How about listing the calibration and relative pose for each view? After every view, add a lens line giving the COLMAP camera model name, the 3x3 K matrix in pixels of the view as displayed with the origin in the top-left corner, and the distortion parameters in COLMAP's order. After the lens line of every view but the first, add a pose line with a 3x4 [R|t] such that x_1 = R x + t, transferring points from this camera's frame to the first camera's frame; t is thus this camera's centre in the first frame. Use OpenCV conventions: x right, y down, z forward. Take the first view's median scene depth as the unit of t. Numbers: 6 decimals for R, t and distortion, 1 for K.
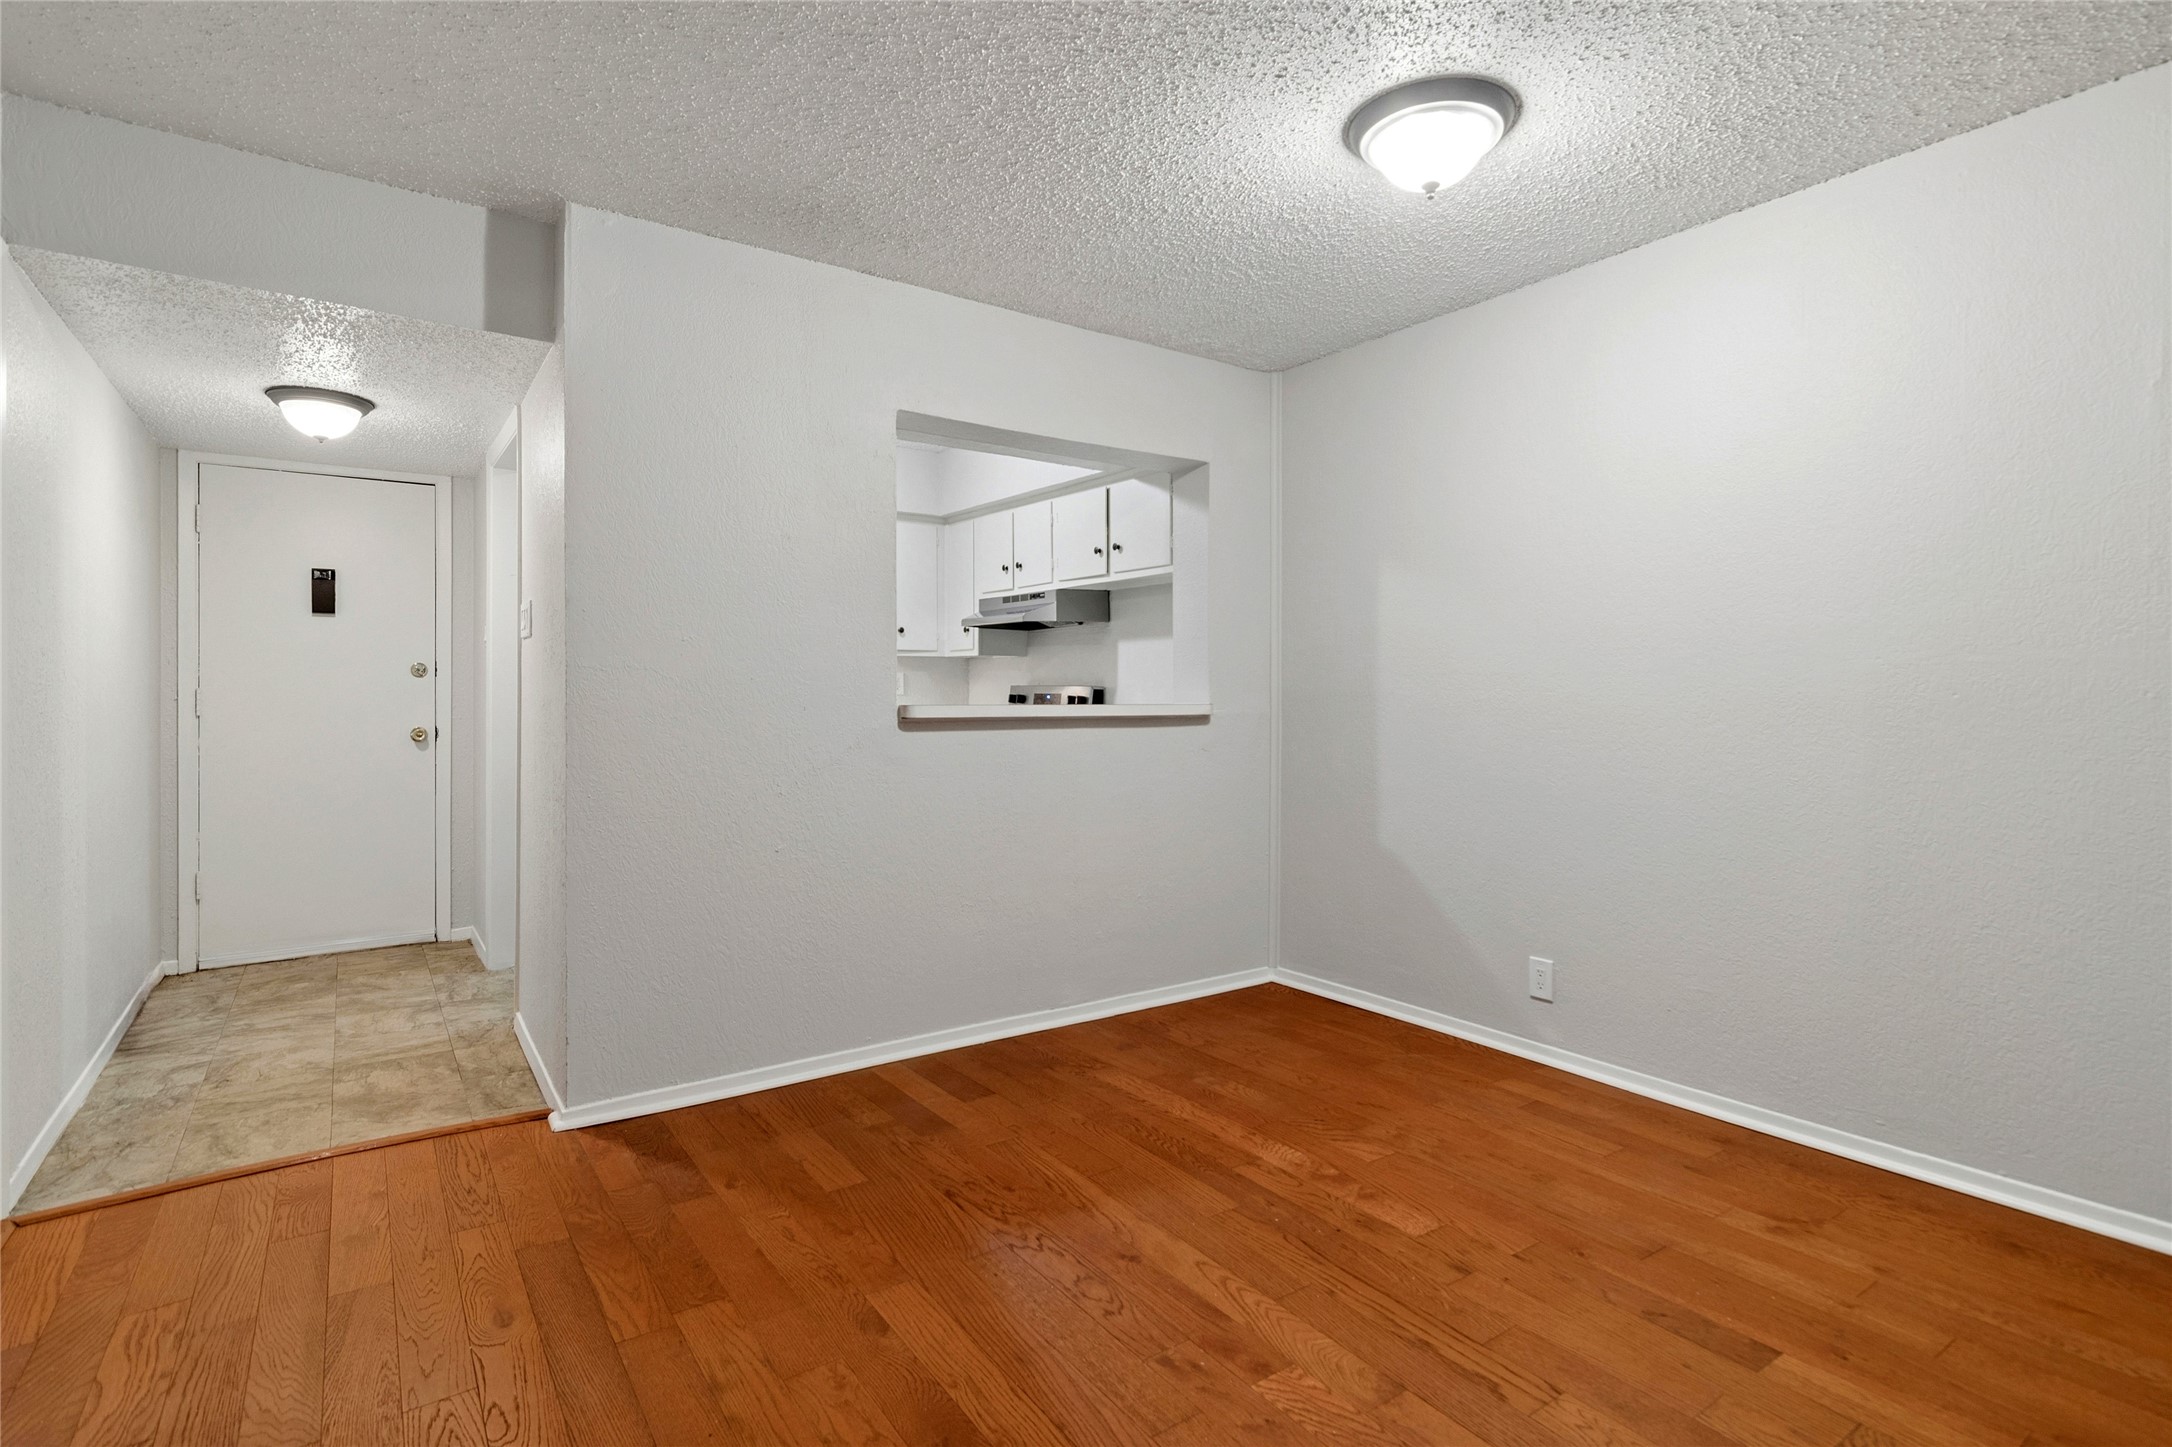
lens RADIAL K [[1050.8, 0, 1084.4], [0, 1050.8, 686.8], [0, 0, 1]] dist [0.006434, 0.001213]
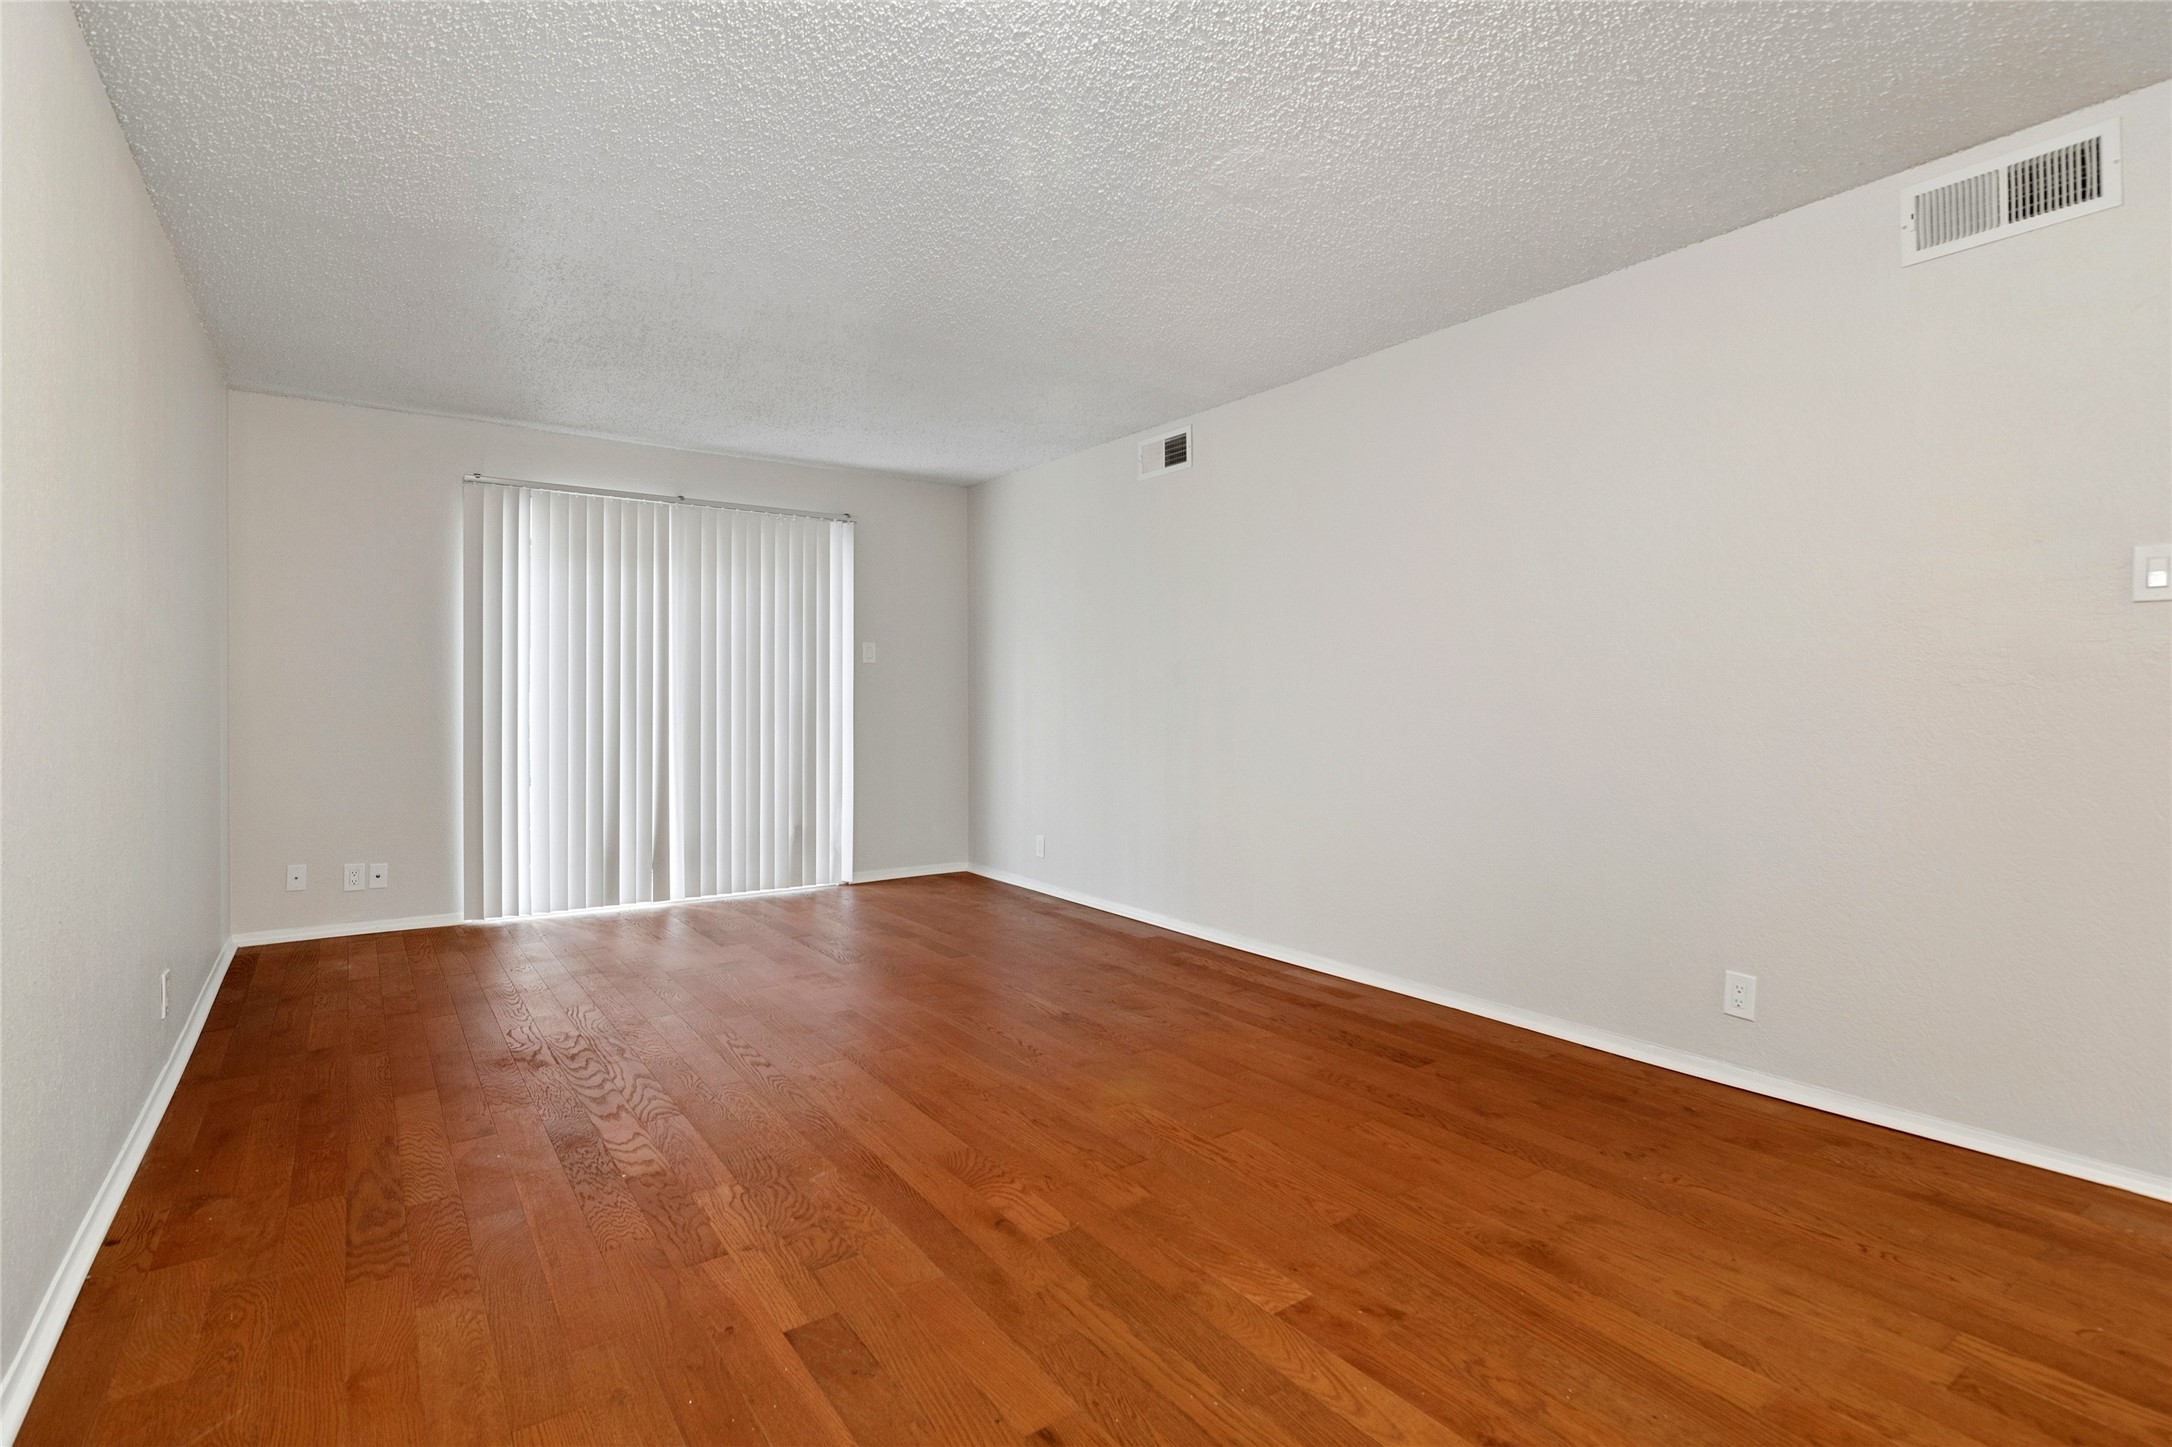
lens RADIAL K [[1050.8, 0, 1083.8], [0, 1050.8, 728.0], [0, 0, 1]] dist [0.006434, 0.001213]
pose [[-0.999977, -0.002909, -0.006163, 0.168919], [-0.002877, 0.999983, -0.005142, 0.028355], [0.006178, -0.005124, -0.999968, 0.876279]]
